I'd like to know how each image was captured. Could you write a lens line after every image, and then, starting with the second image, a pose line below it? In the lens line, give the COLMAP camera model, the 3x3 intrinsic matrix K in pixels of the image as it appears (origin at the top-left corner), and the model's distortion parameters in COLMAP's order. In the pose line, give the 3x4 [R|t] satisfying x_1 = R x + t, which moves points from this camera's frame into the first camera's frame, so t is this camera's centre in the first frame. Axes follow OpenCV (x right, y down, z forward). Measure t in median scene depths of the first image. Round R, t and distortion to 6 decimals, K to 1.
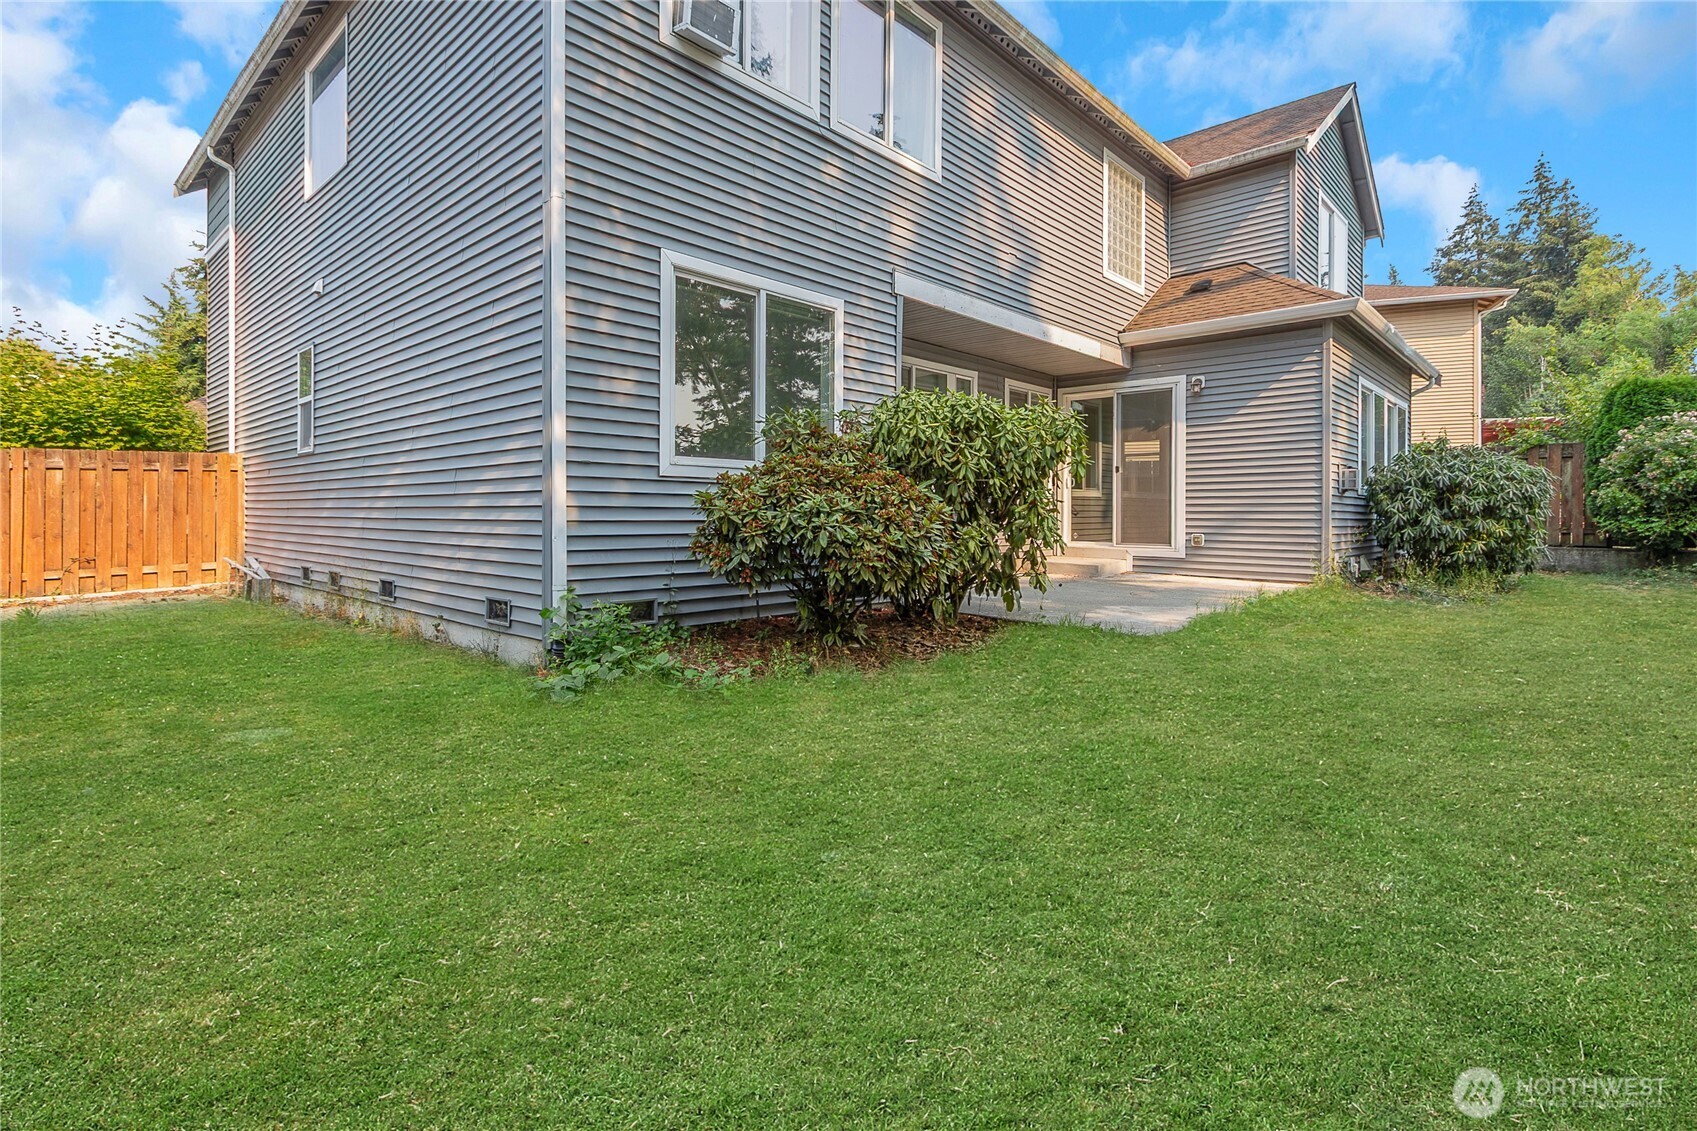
lens RADIAL K [[812.3, 0, 813.9], [0, 812.3, 538.5], [0, 0, 1]] dist [-0.002387, -0.000960]
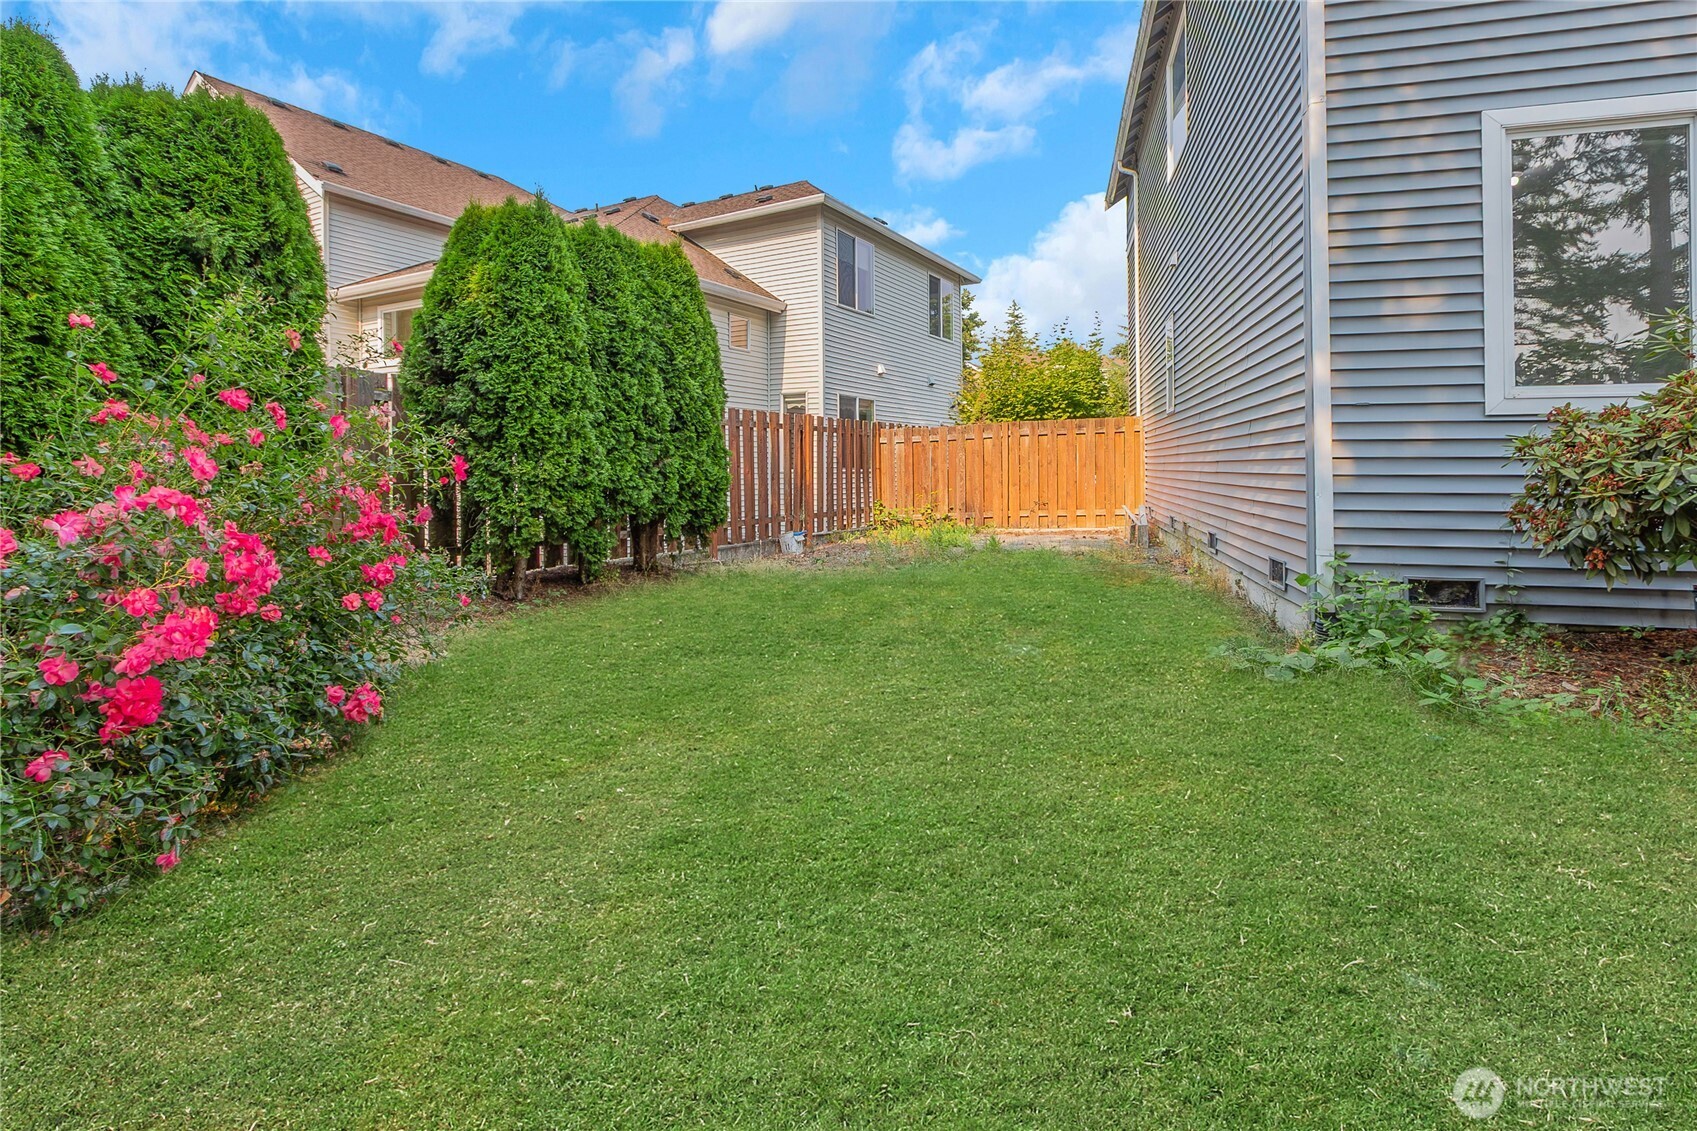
lens RADIAL K [[803.3, 0, 845.7], [0, 803.3, 484.9], [0, 0, 1]] dist [0.000843, -0.000203]
pose [[0.495052, 0.014929, -0.868735, 0.167234], [-0.023282, 0.999721, 0.003913, -0.002341], [0.868551, 0.018289, 0.495262, 0.126737]]
